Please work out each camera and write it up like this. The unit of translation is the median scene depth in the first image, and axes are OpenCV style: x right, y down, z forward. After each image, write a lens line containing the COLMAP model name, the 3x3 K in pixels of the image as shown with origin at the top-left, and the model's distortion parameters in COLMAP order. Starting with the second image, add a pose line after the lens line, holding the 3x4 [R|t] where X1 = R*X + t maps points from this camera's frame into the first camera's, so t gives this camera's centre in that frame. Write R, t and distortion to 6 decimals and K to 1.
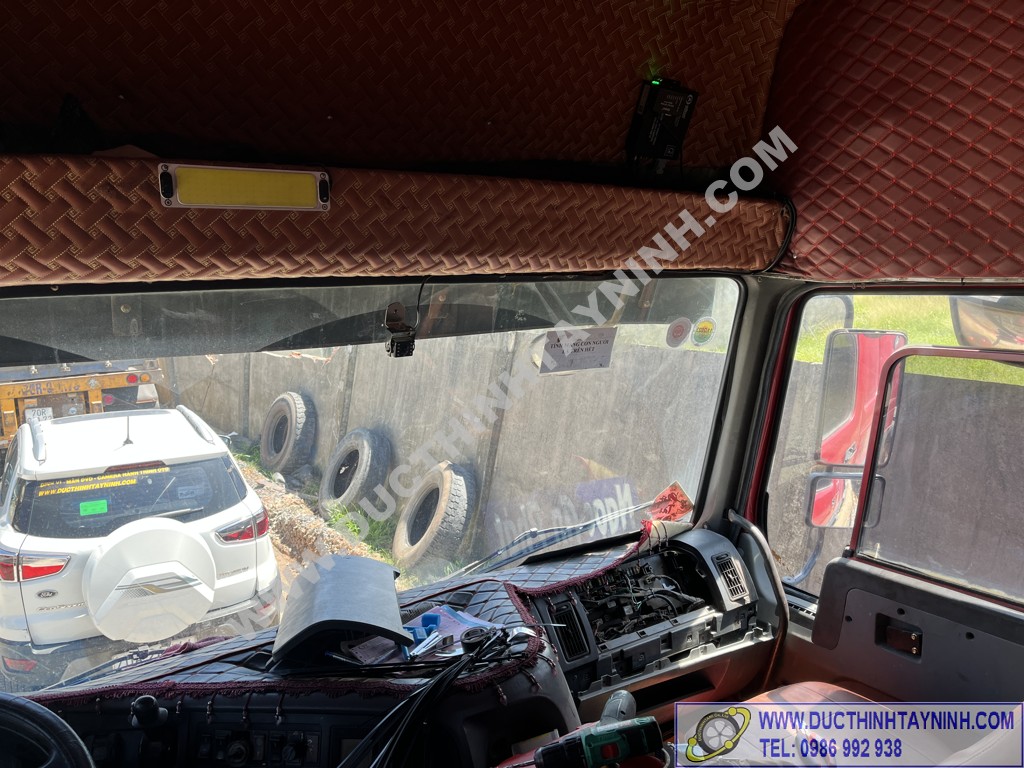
lens RADIAL K [[795.7, 0, 513.4], [0, 795.7, 389.4], [0, 0, 1]] dist [0.066013, -0.095485]
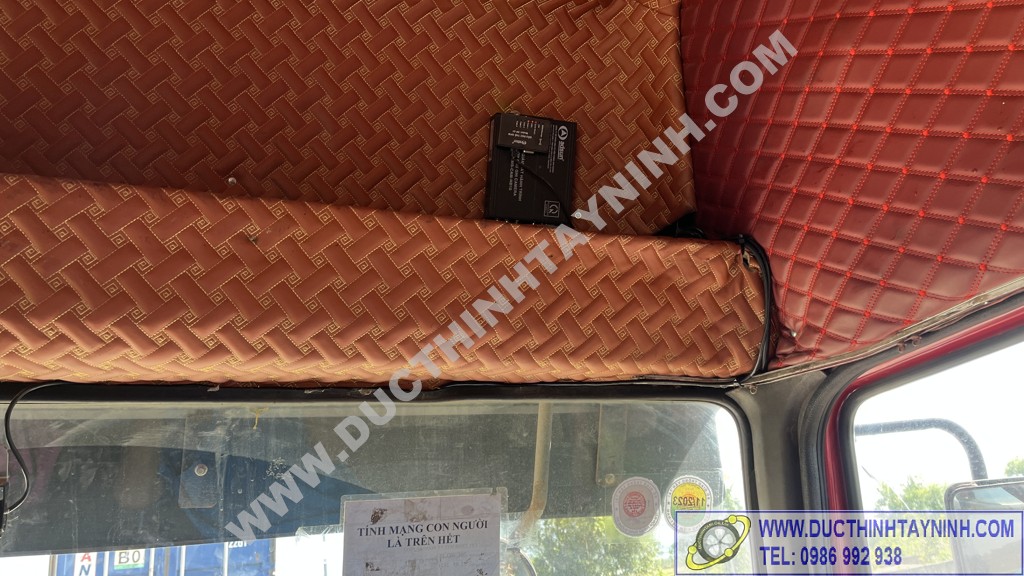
lens RADIAL K [[787.5, 0, 517.2], [0, 787.5, 269.4], [0, 0, 1]] dist [0.027363, -0.003650]
pose [[0.970105, -0.156682, -0.185327, 0.276398], [0.038912, 0.854202, -0.518483, 0.075696], [0.239544, 0.495771, 0.834763, 0.477241]]
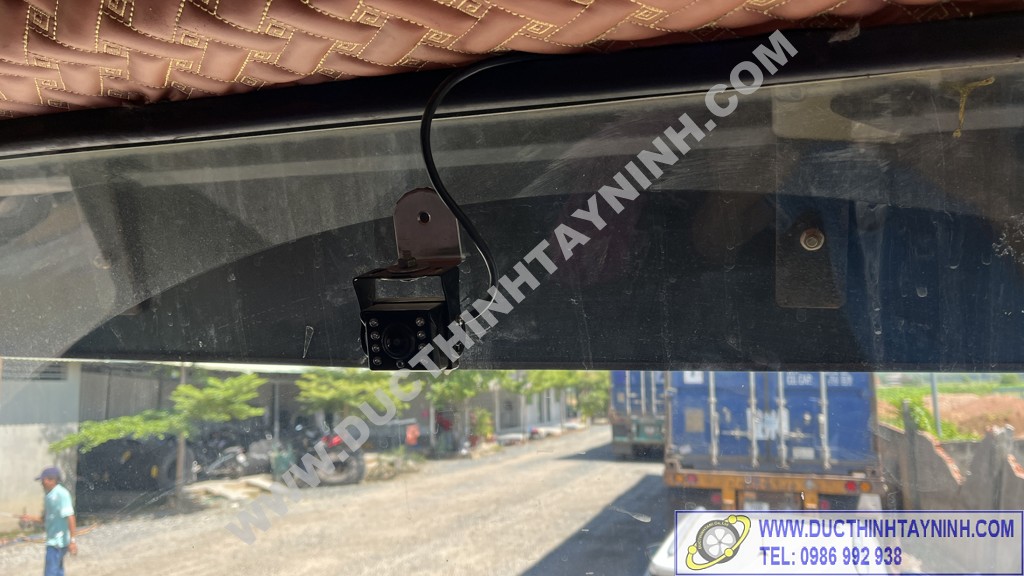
lens RADIAL K [[787.5, 0, 517.2], [0, 787.5, 269.4], [0, 0, 1]] dist [0.027363, -0.003650]
pose [[0.615035, -0.078683, -0.784564, 0.084258], [-0.147598, 0.965933, -0.212577, -0.019358], [0.774562, 0.246543, 0.582469, 0.726020]]
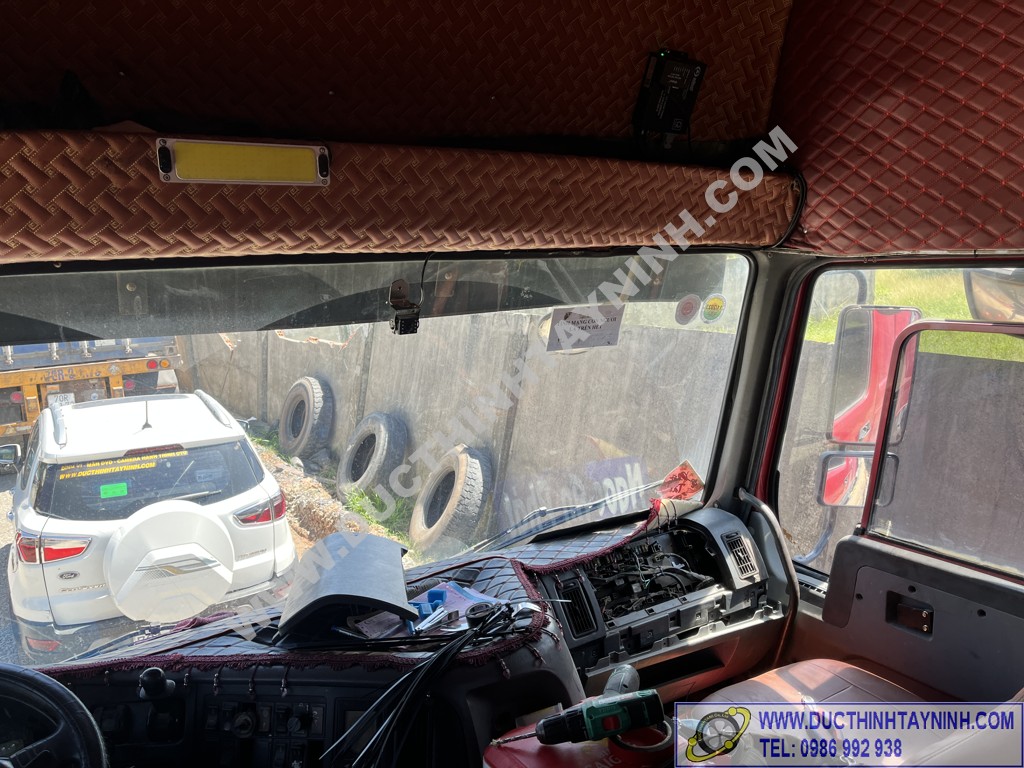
lens RADIAL K [[795.7, 0, 513.4], [0, 795.7, 389.4], [0, 0, 1]] dist [0.066013, -0.095485]
pose [[0.999734, -0.004714, -0.022562, 0.013726], [0.005137, 0.999811, 0.018728, 0.008675], [0.022469, -0.018839, 0.999570, 0.002679]]
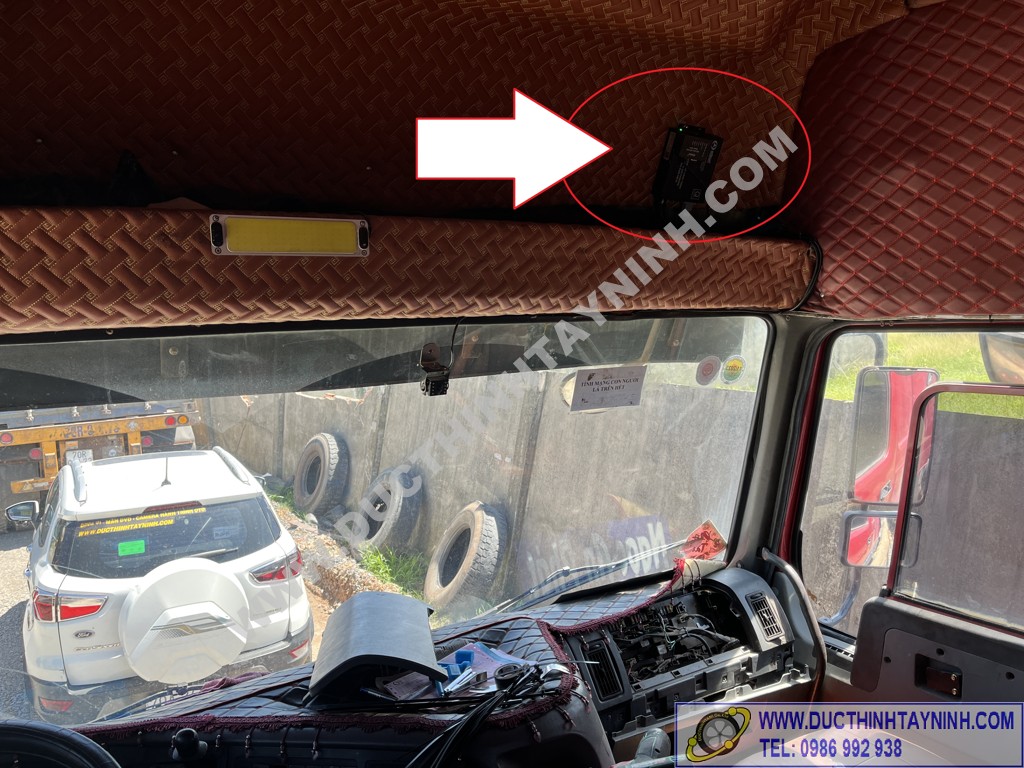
lens RADIAL K [[795.8, 0, 516.8], [0, 795.8, 384.9], [0, 0, 1]] dist [0.064043, -0.087129]
pose [[0.999392, -0.005963, -0.034354, -0.000690], [0.004013, 0.998391, -0.056556, 0.003313], [0.034636, 0.056384, 0.997808, -0.018564]]
